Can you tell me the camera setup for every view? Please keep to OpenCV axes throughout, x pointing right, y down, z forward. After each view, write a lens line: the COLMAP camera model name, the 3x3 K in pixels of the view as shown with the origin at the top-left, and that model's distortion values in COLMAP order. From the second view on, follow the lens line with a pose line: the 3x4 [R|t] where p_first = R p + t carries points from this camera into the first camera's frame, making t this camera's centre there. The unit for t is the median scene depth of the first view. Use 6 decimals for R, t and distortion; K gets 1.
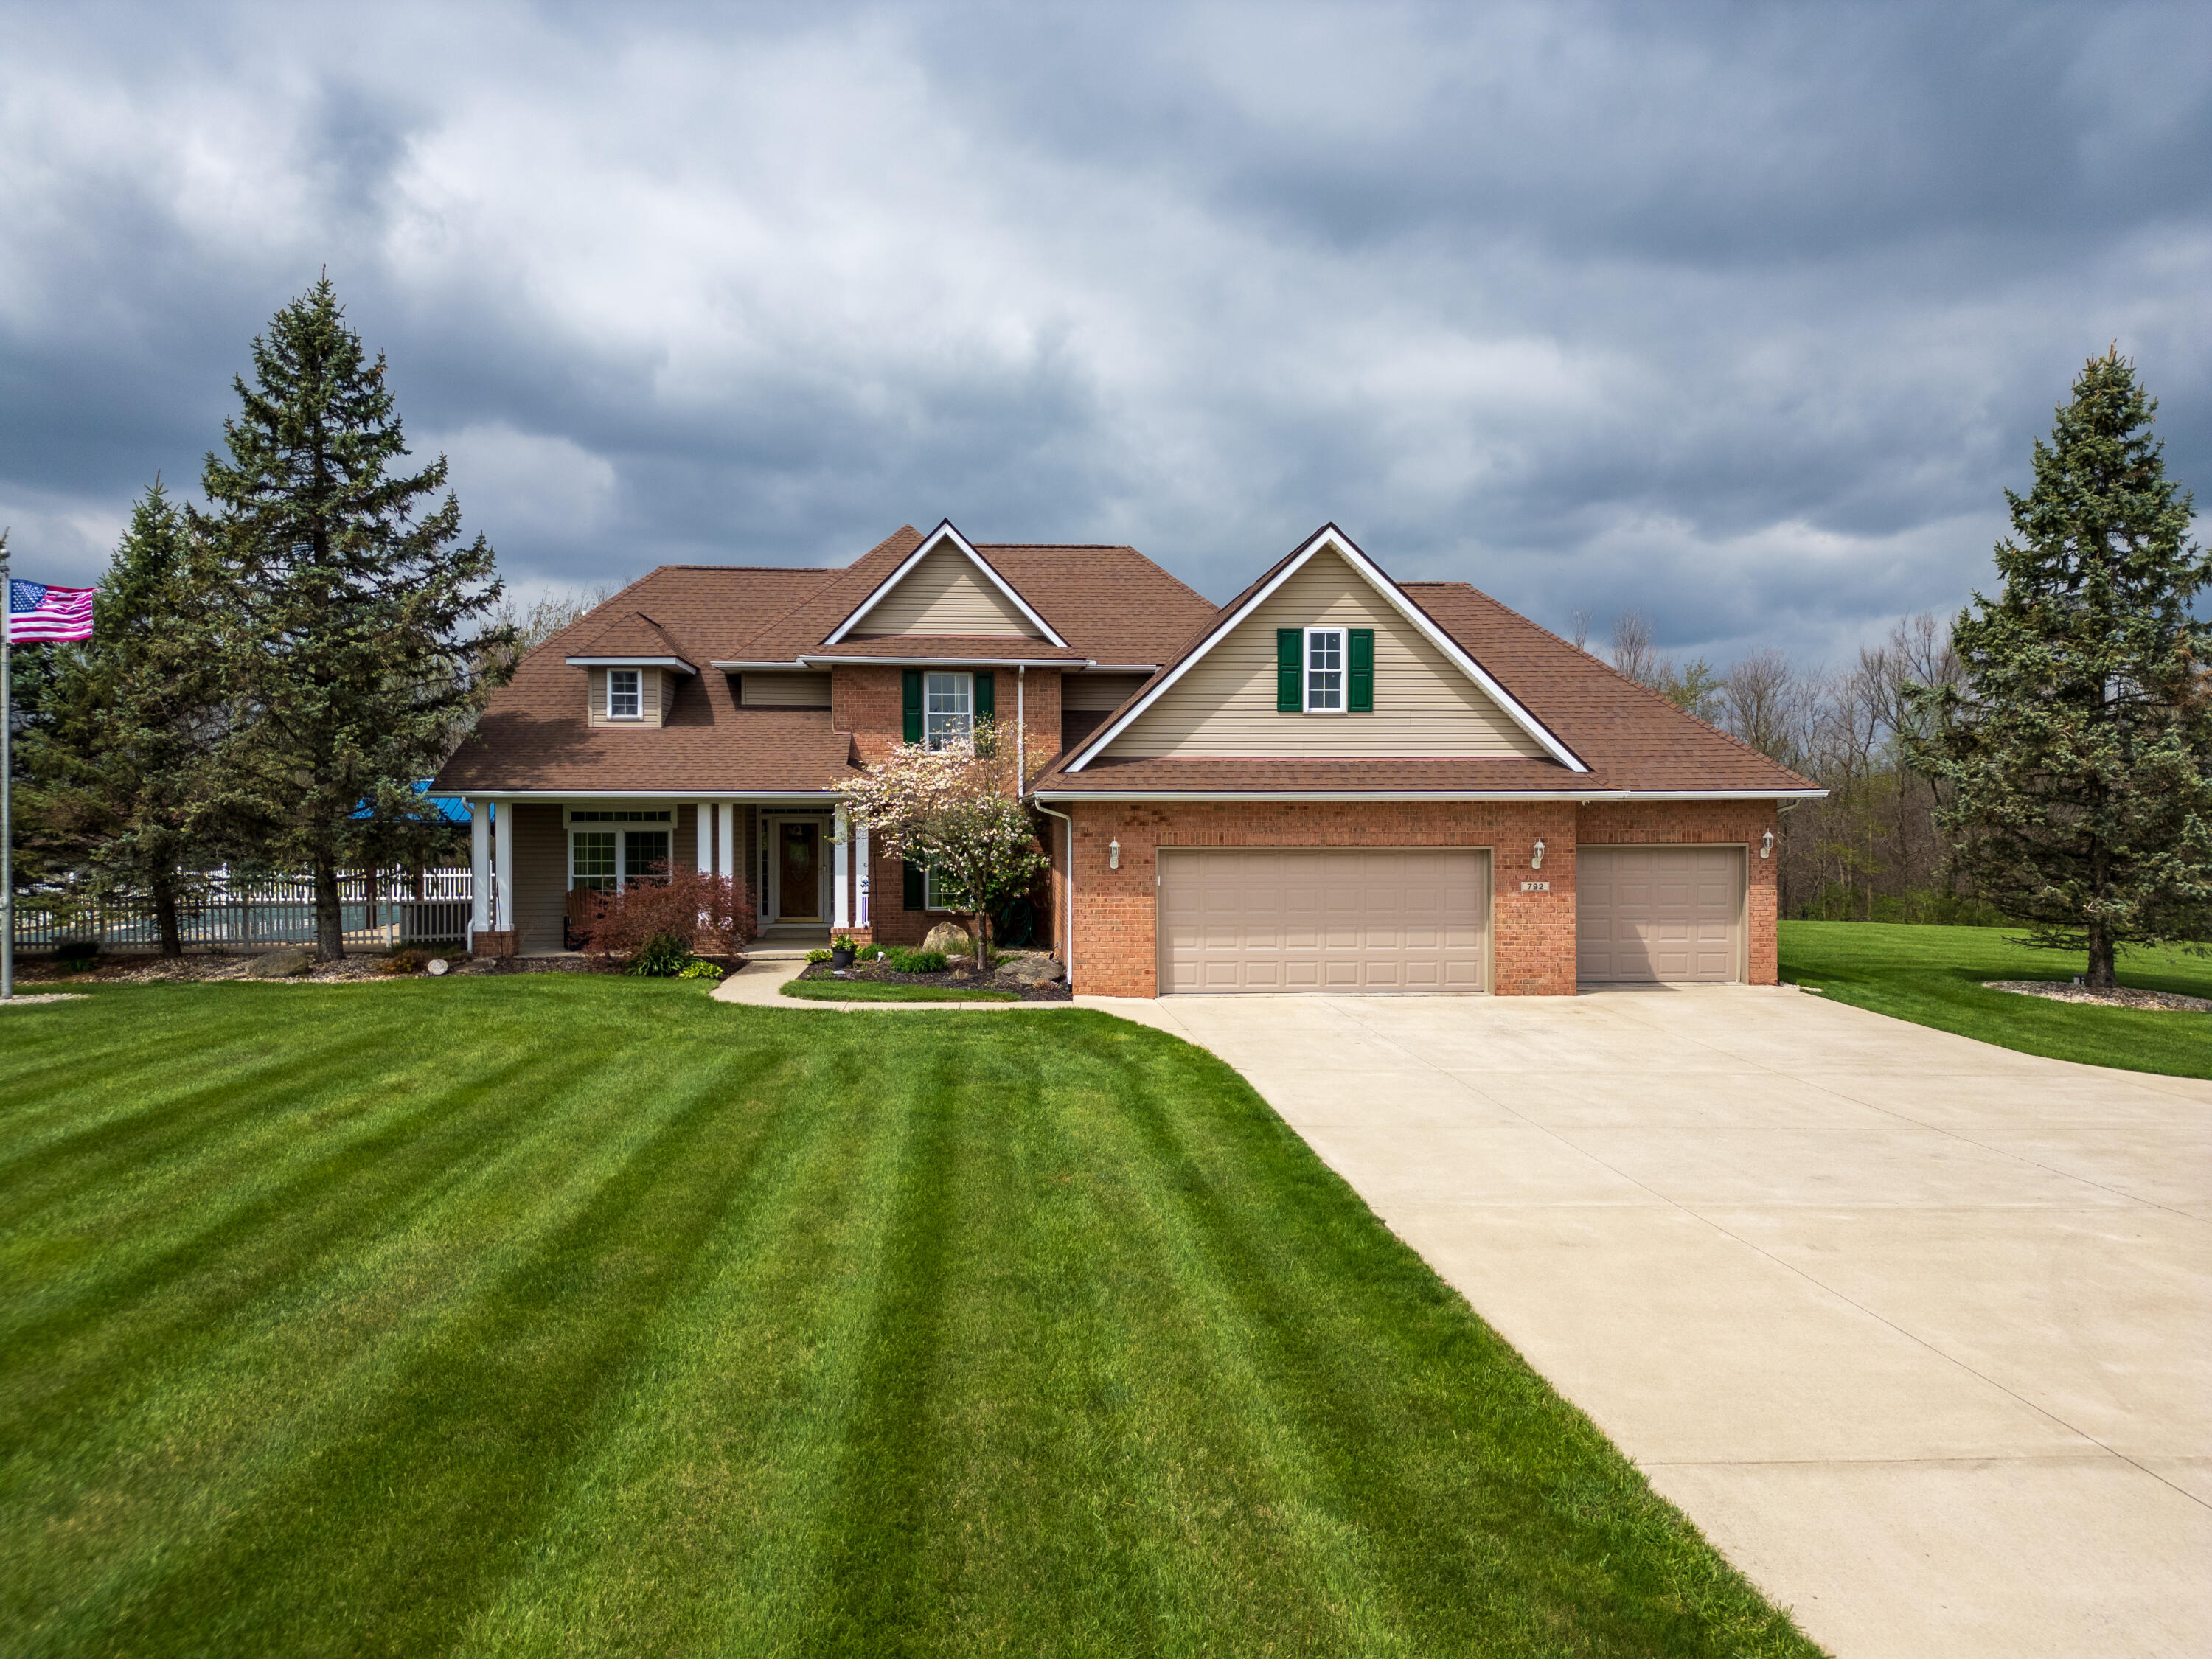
lens RADIAL K [[1552.6, 0, 1106.0], [0, 1552.6, 829.5], [0, 0, 1]] dist [0.066179, -0.063800]
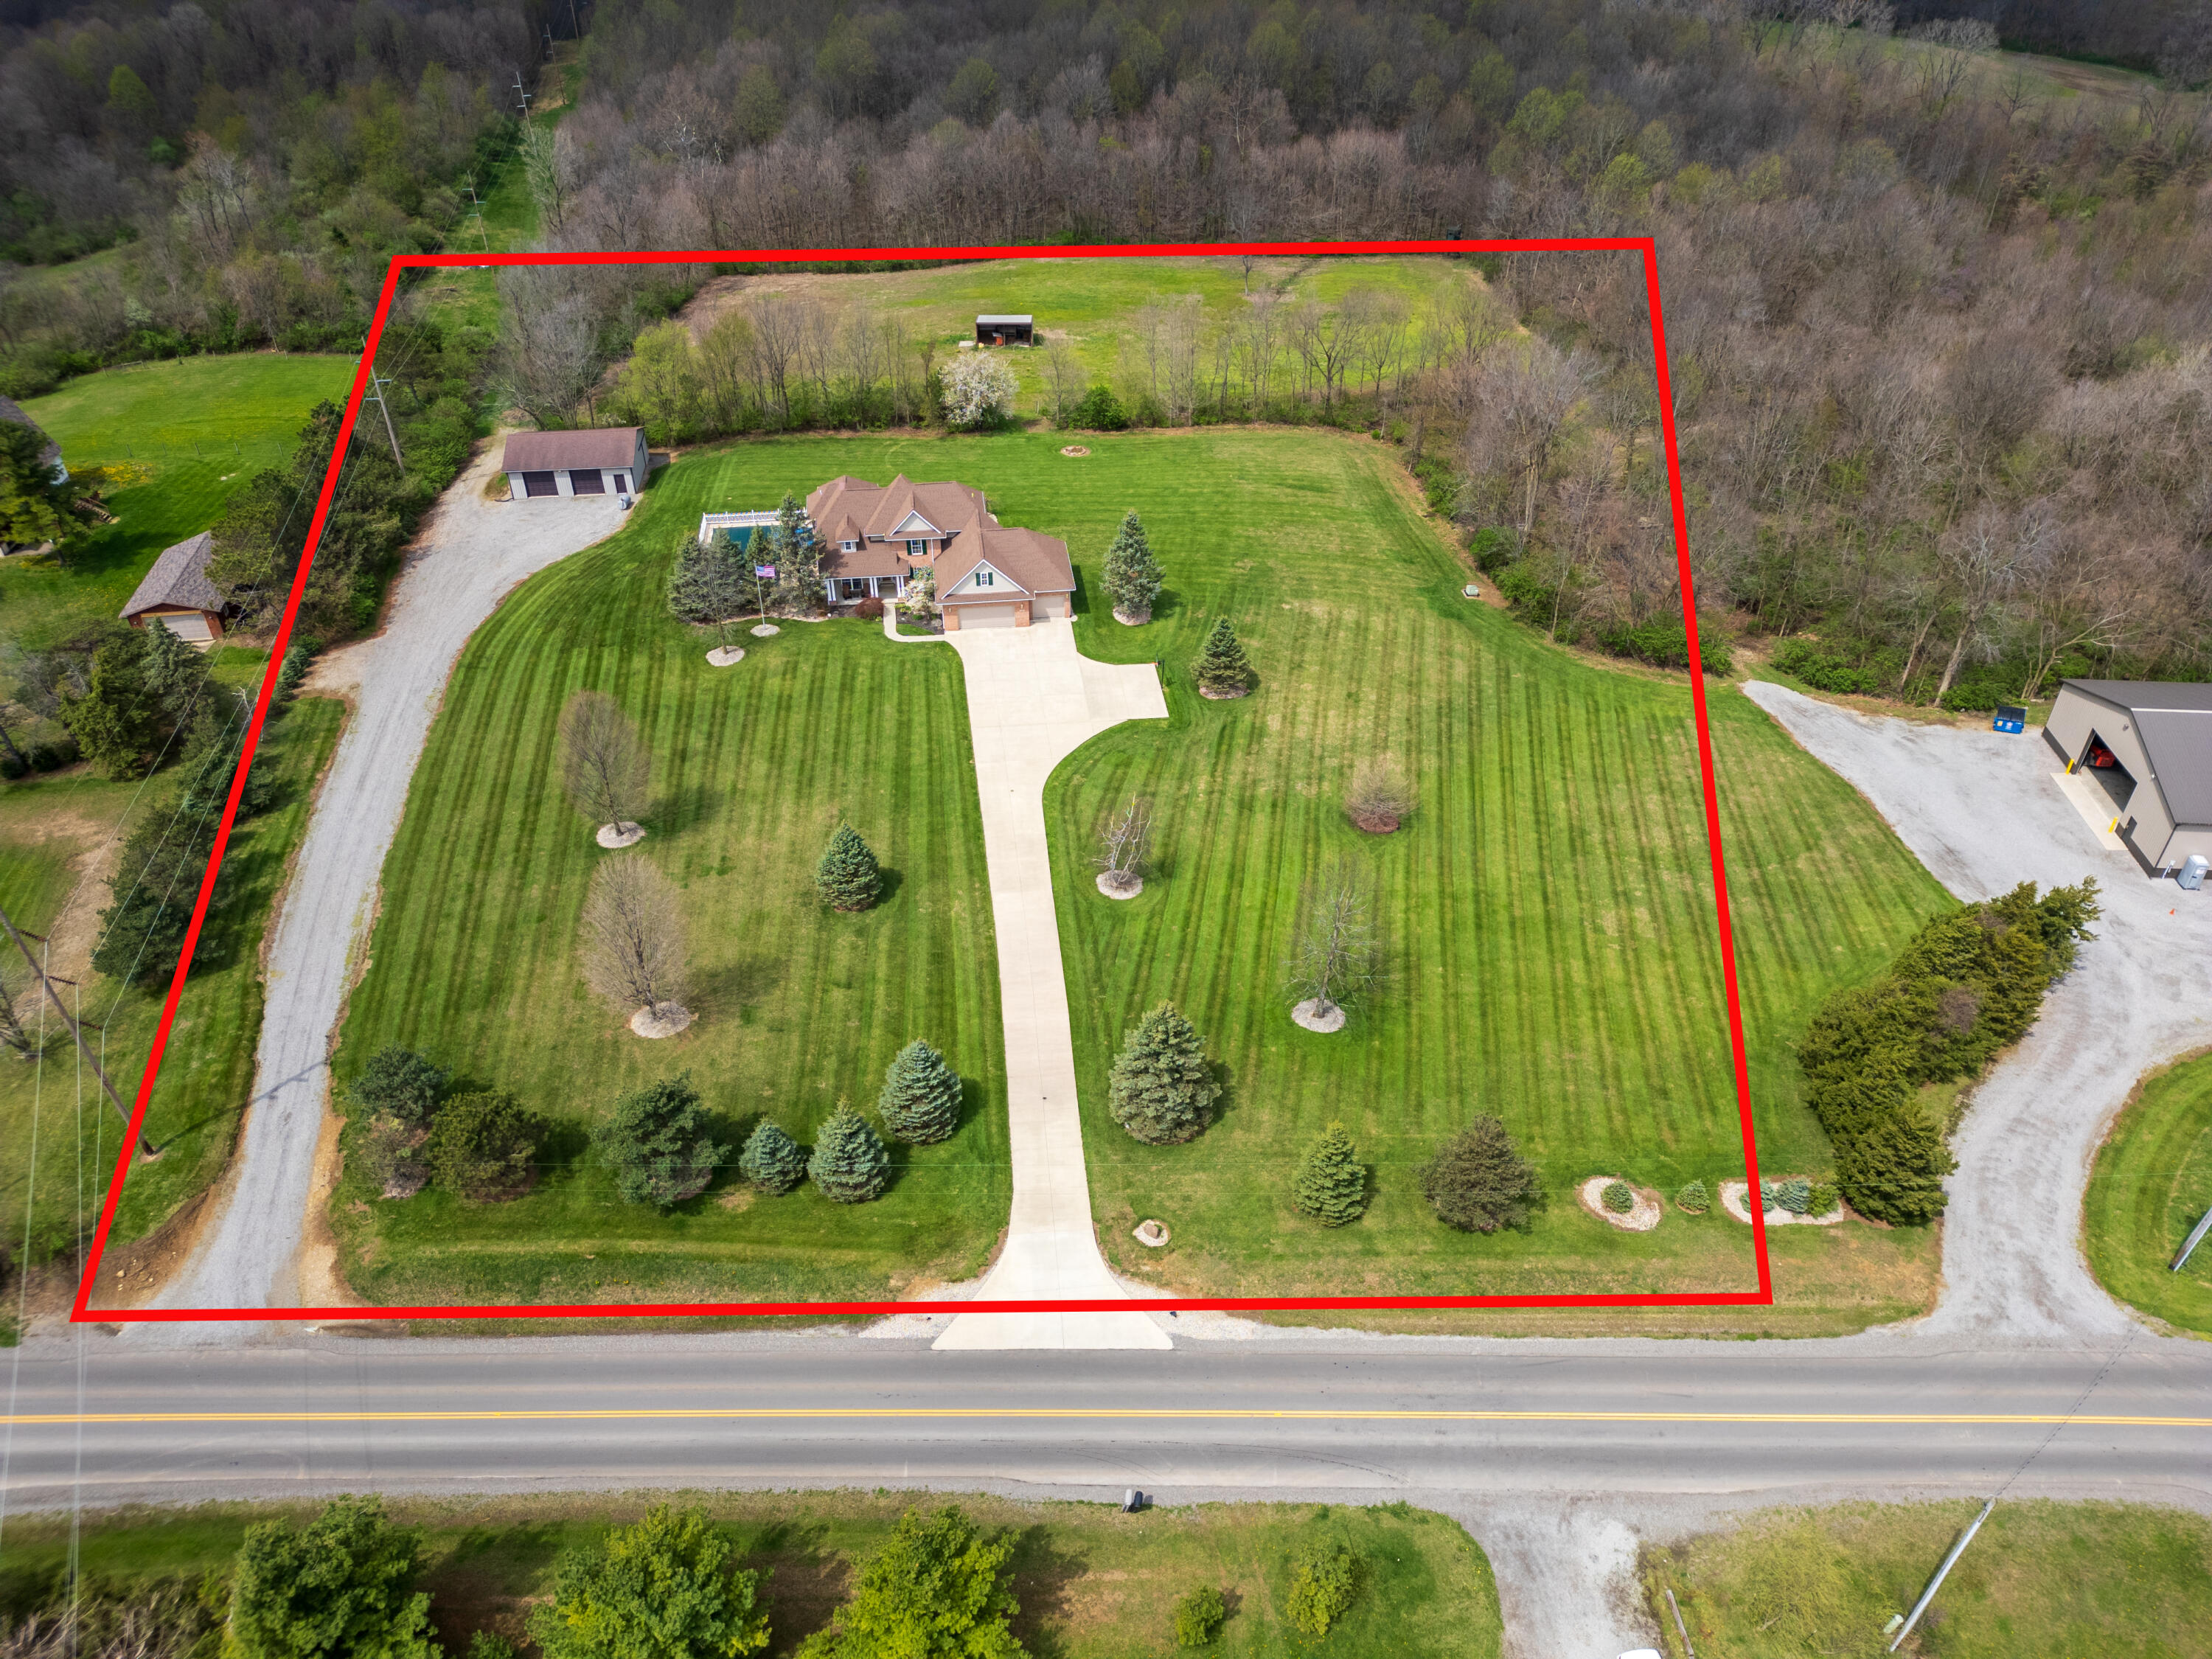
lens RADIAL K [[1552.6, 0, 1106.0], [0, 1552.6, 829.5], [0, 0, 1]] dist [0.066179, -0.063800]
pose [[0.999349, -0.022519, 0.028177, 0.413153], [0.001718, 0.810018, 0.586402, -2.780108], [-0.036029, -0.585972, 0.809530, -4.327624]]
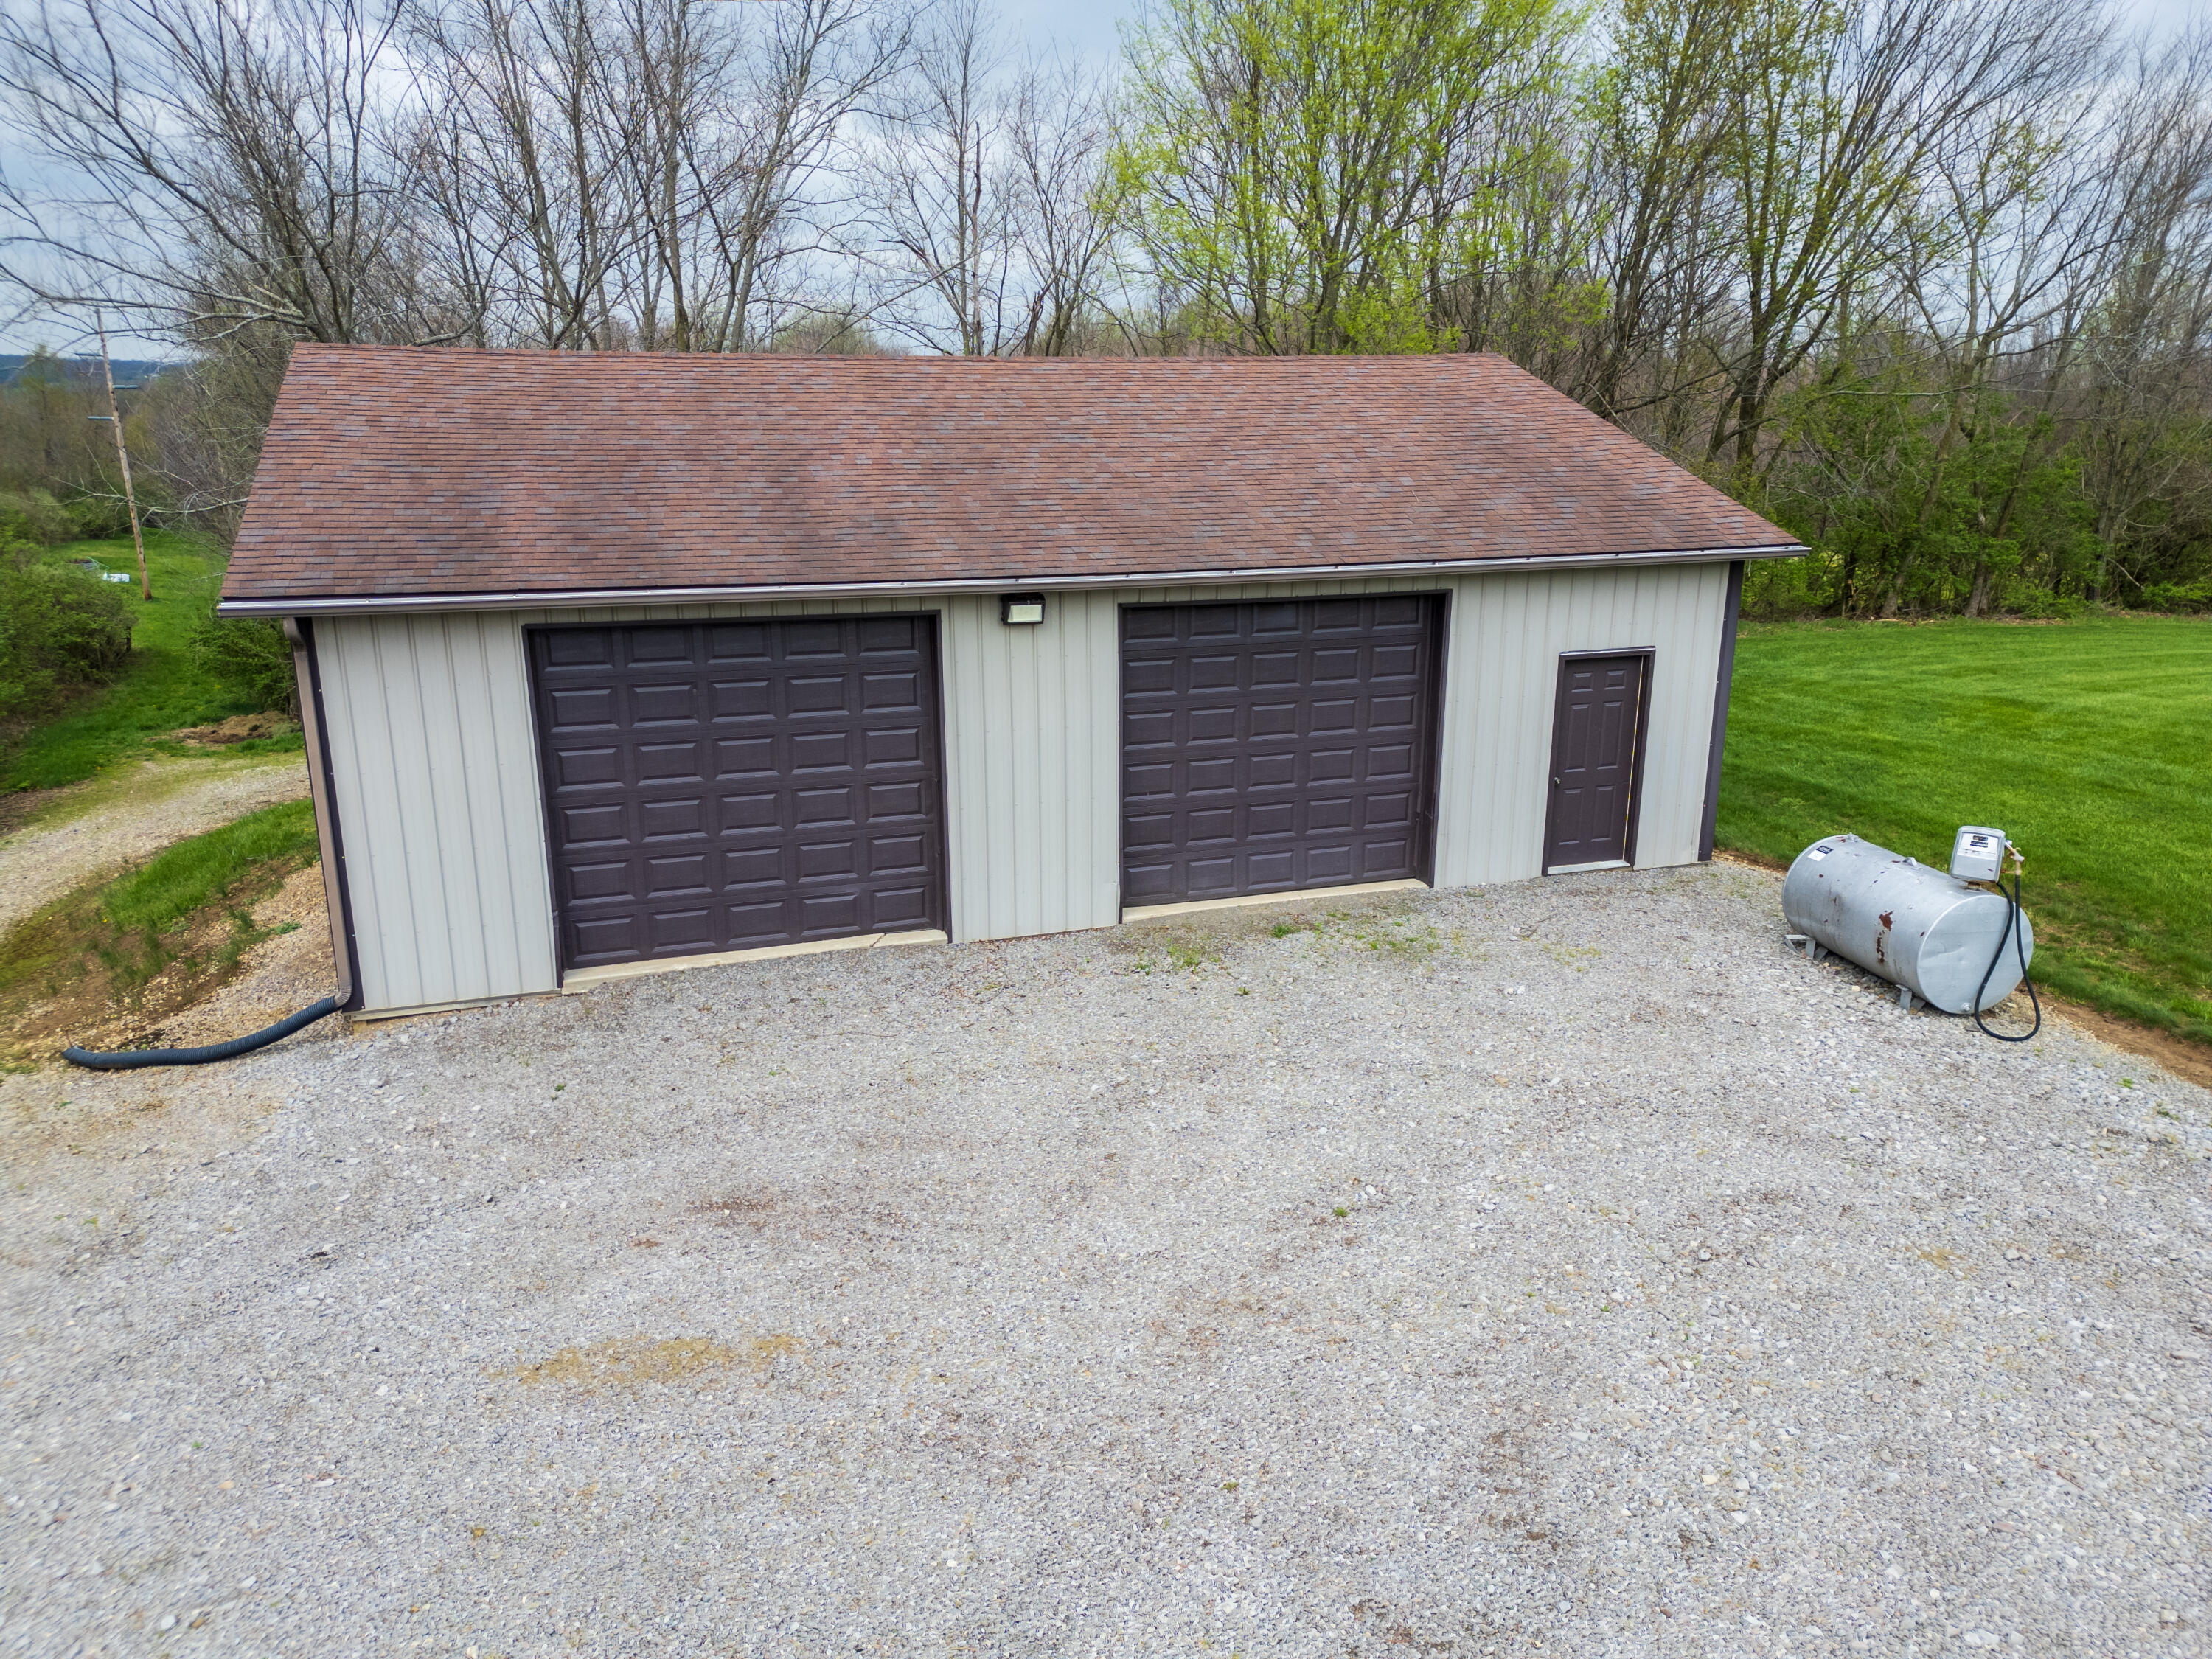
lens RADIAL K [[1552.6, 0, 1106.0], [0, 1552.6, 829.5], [0, 0, 1]] dist [0.066179, -0.063800]
pose [[0.965766, -0.069600, 0.249905, -1.923862], [0.003777, 0.967007, 0.254721, -0.027429], [-0.259389, -0.245057, 0.934165, 1.860133]]
